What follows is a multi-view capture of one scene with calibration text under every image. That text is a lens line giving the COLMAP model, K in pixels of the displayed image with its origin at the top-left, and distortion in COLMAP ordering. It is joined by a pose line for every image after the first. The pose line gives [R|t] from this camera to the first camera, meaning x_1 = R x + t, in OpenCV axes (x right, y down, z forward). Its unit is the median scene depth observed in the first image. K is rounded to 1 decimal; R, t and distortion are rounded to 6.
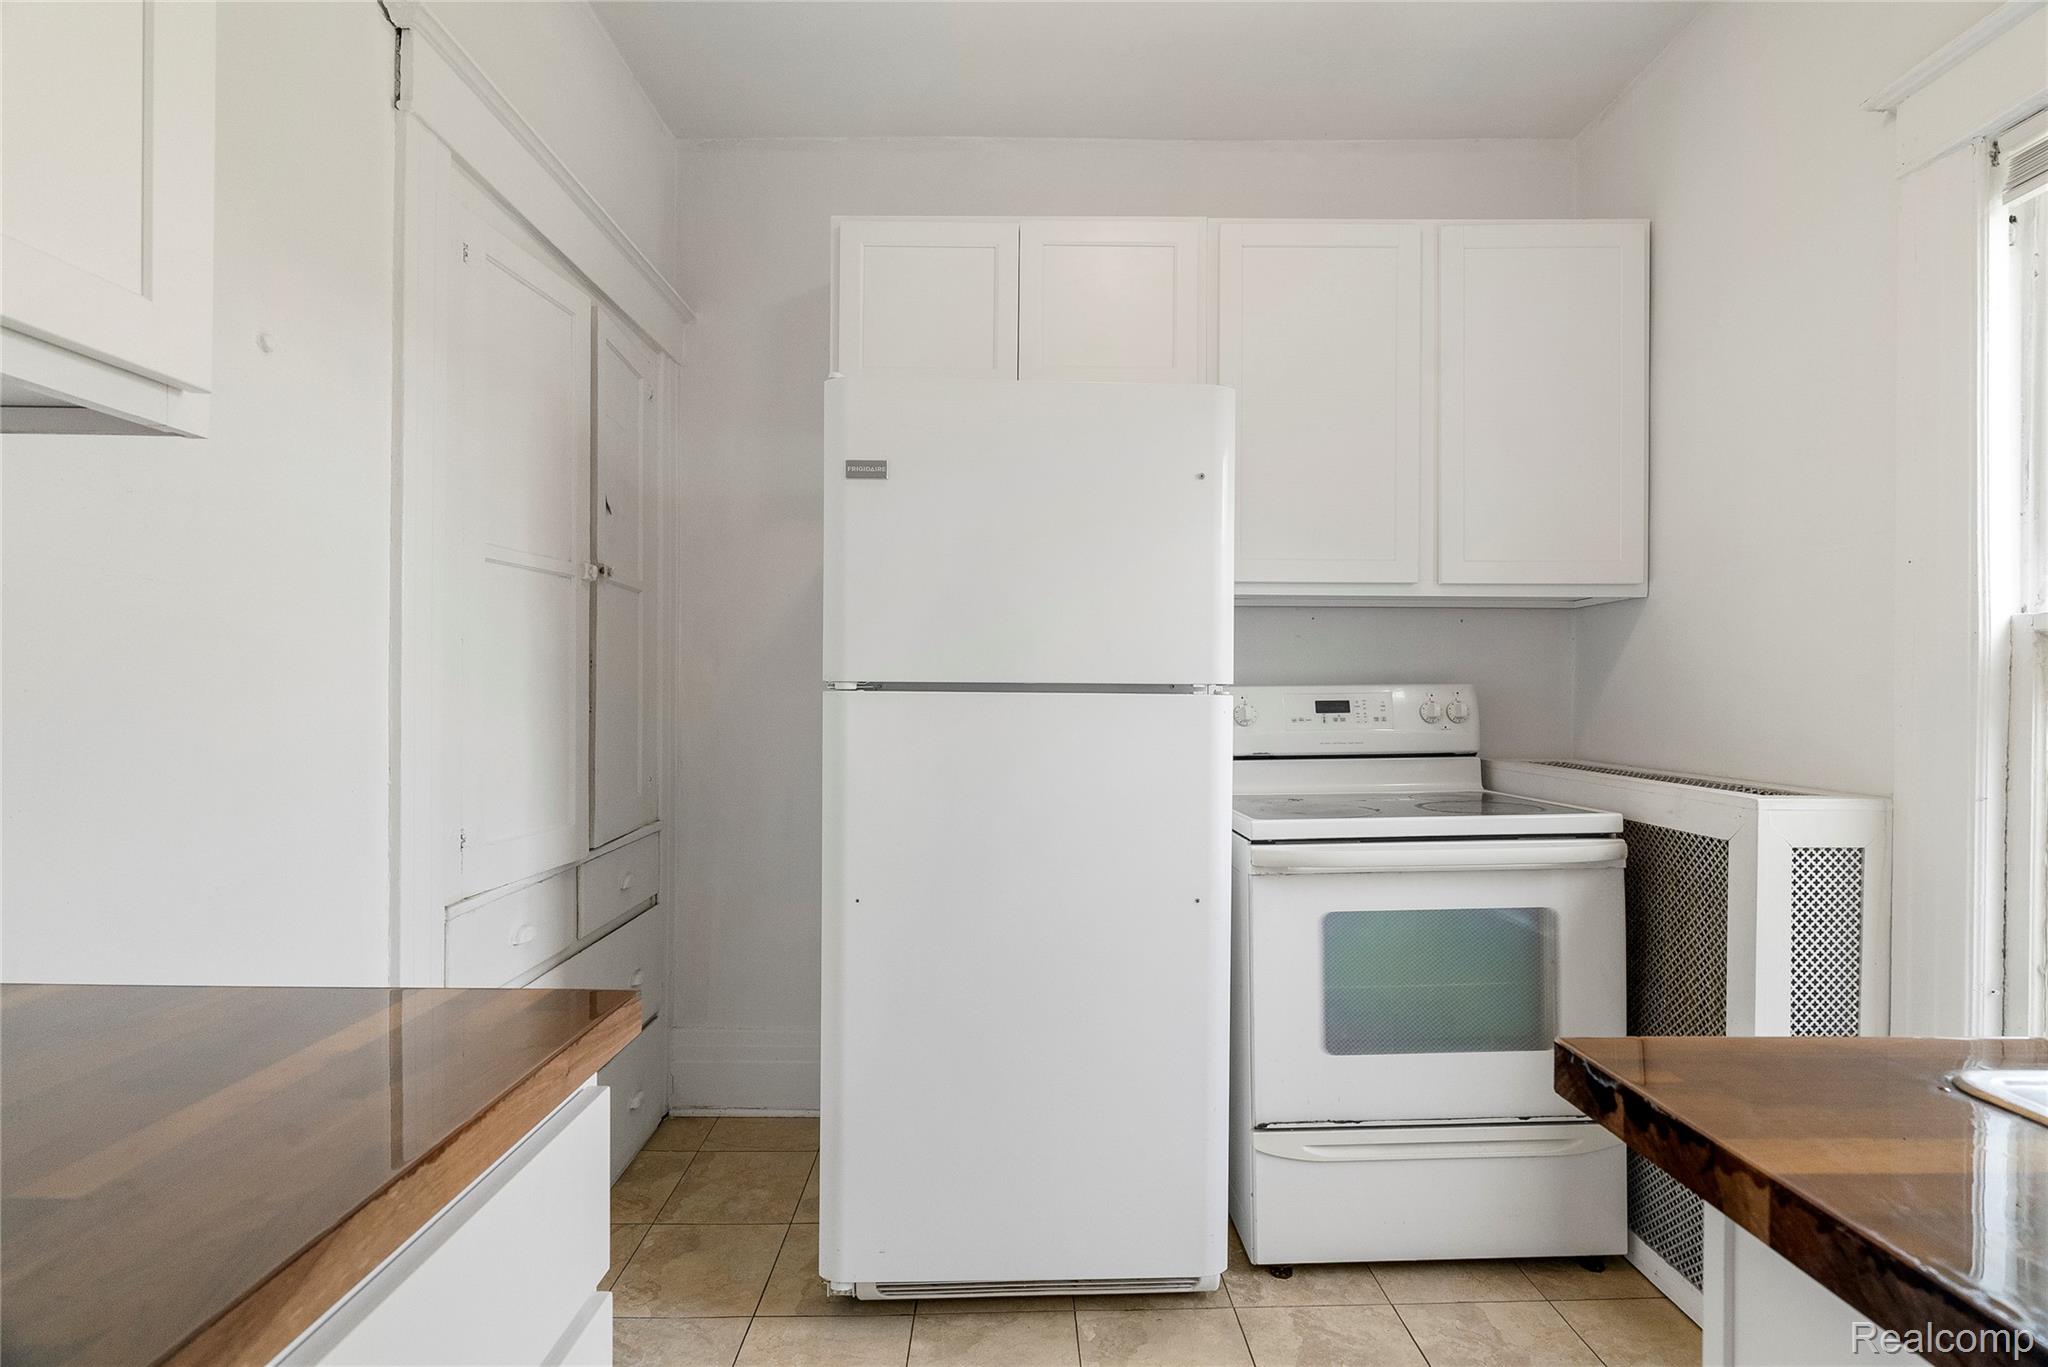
lens RADIAL K [[944.9, 0, 1024.9], [0, 944.9, 704.2], [0, 0, 1]] dist [-0.000425, 0.001154]
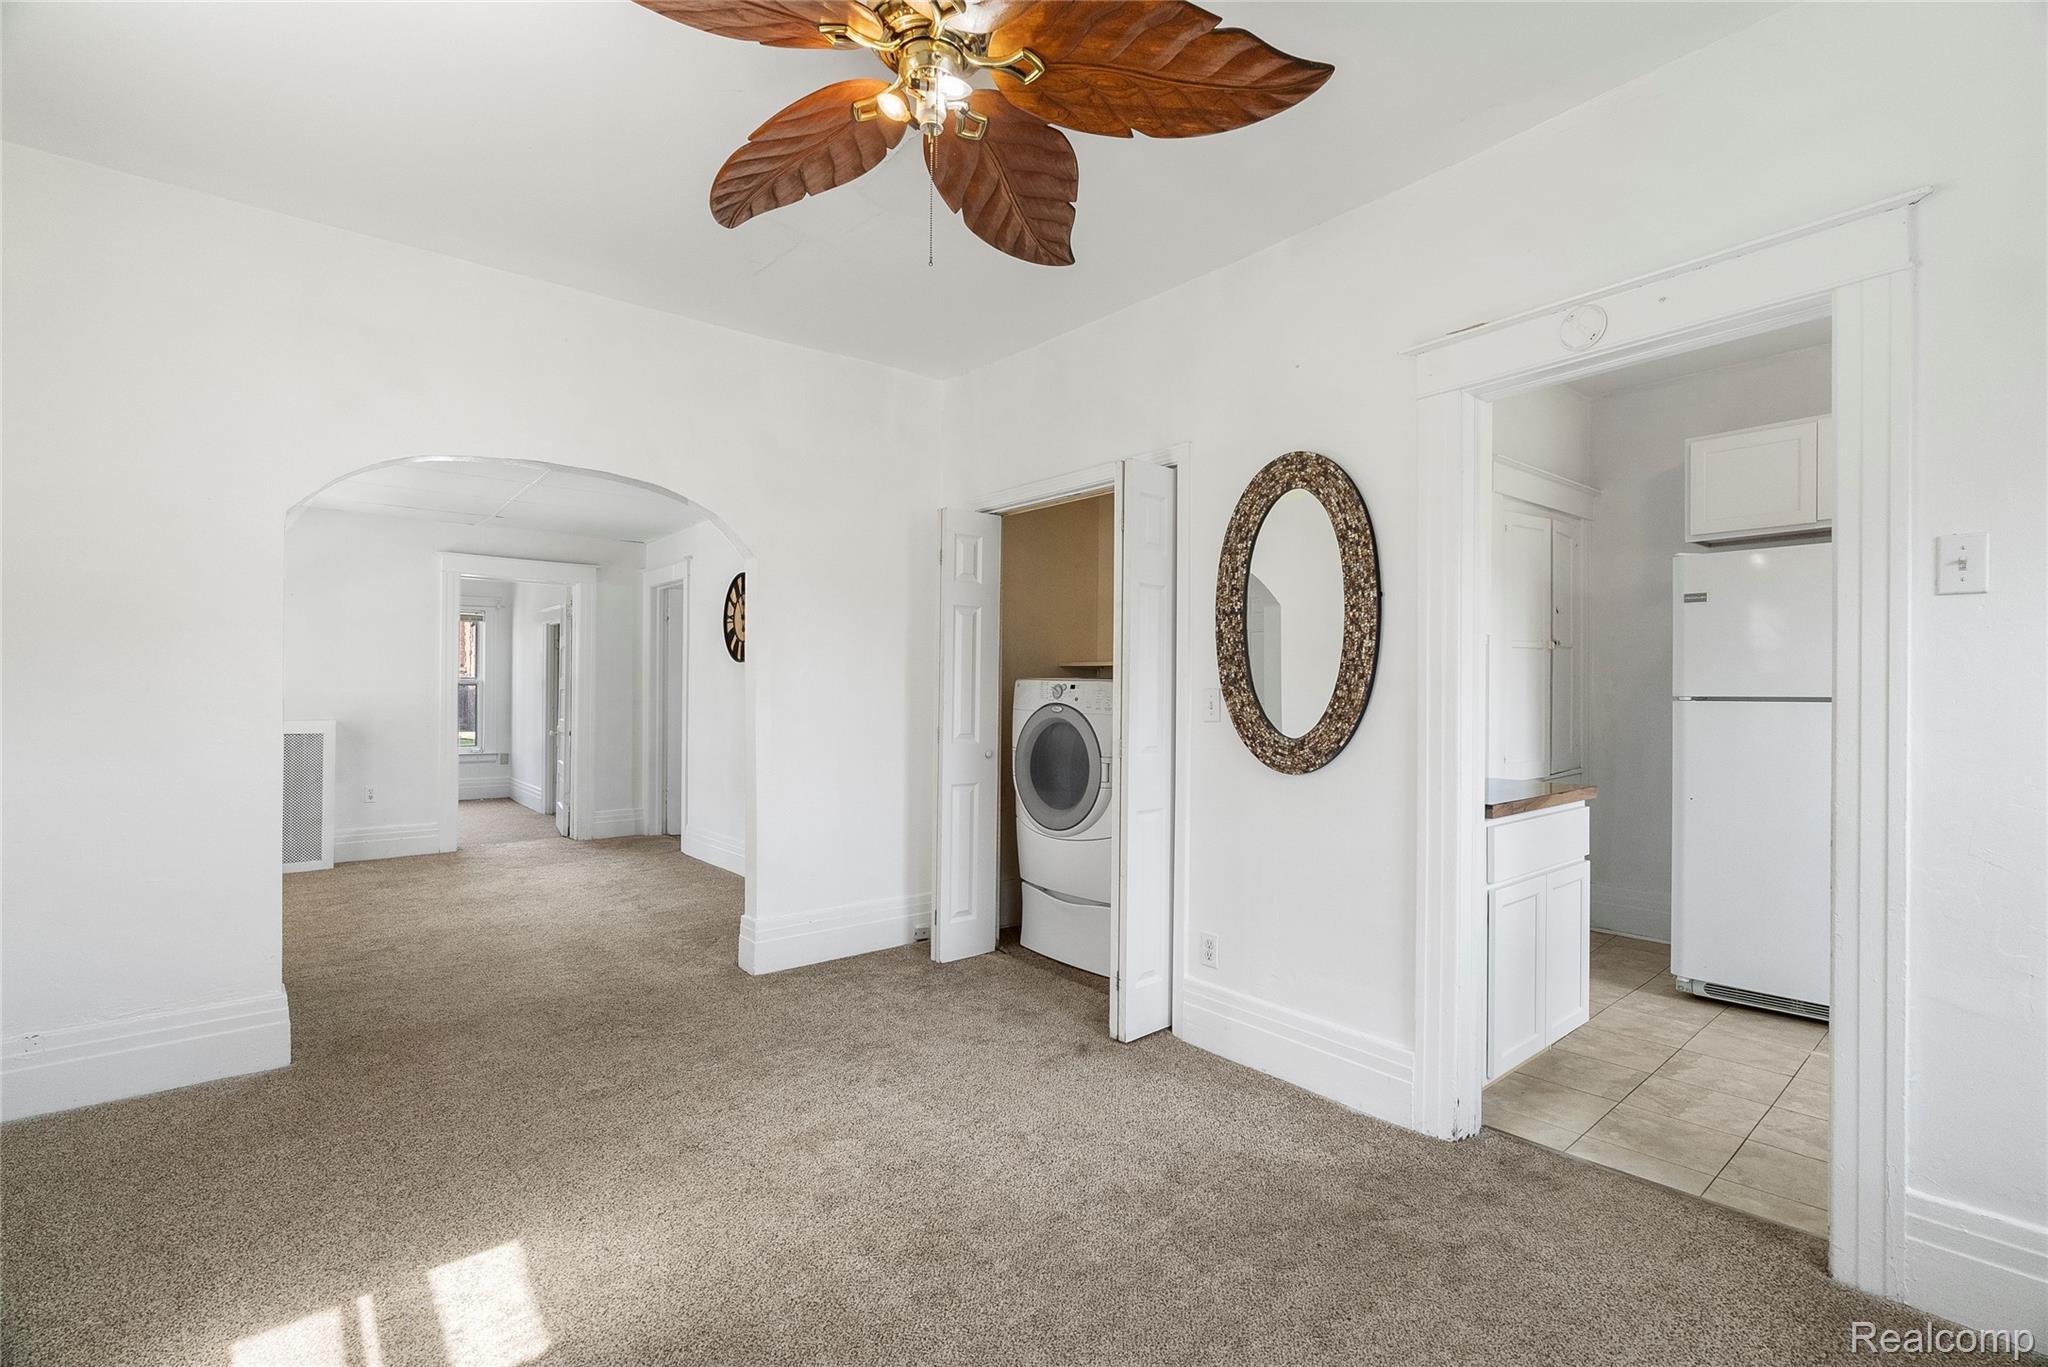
lens RADIAL K [[927.8, 0, 1027.8], [0, 927.8, 688.9], [0, 0, 1]] dist [-0.000188, 0.000220]
pose [[0.640325, -0.004830, -0.768089, 0.463584], [-0.006274, 0.999914, -0.011518, -0.007593], [0.768078, 0.012195, 0.640240, -1.464030]]
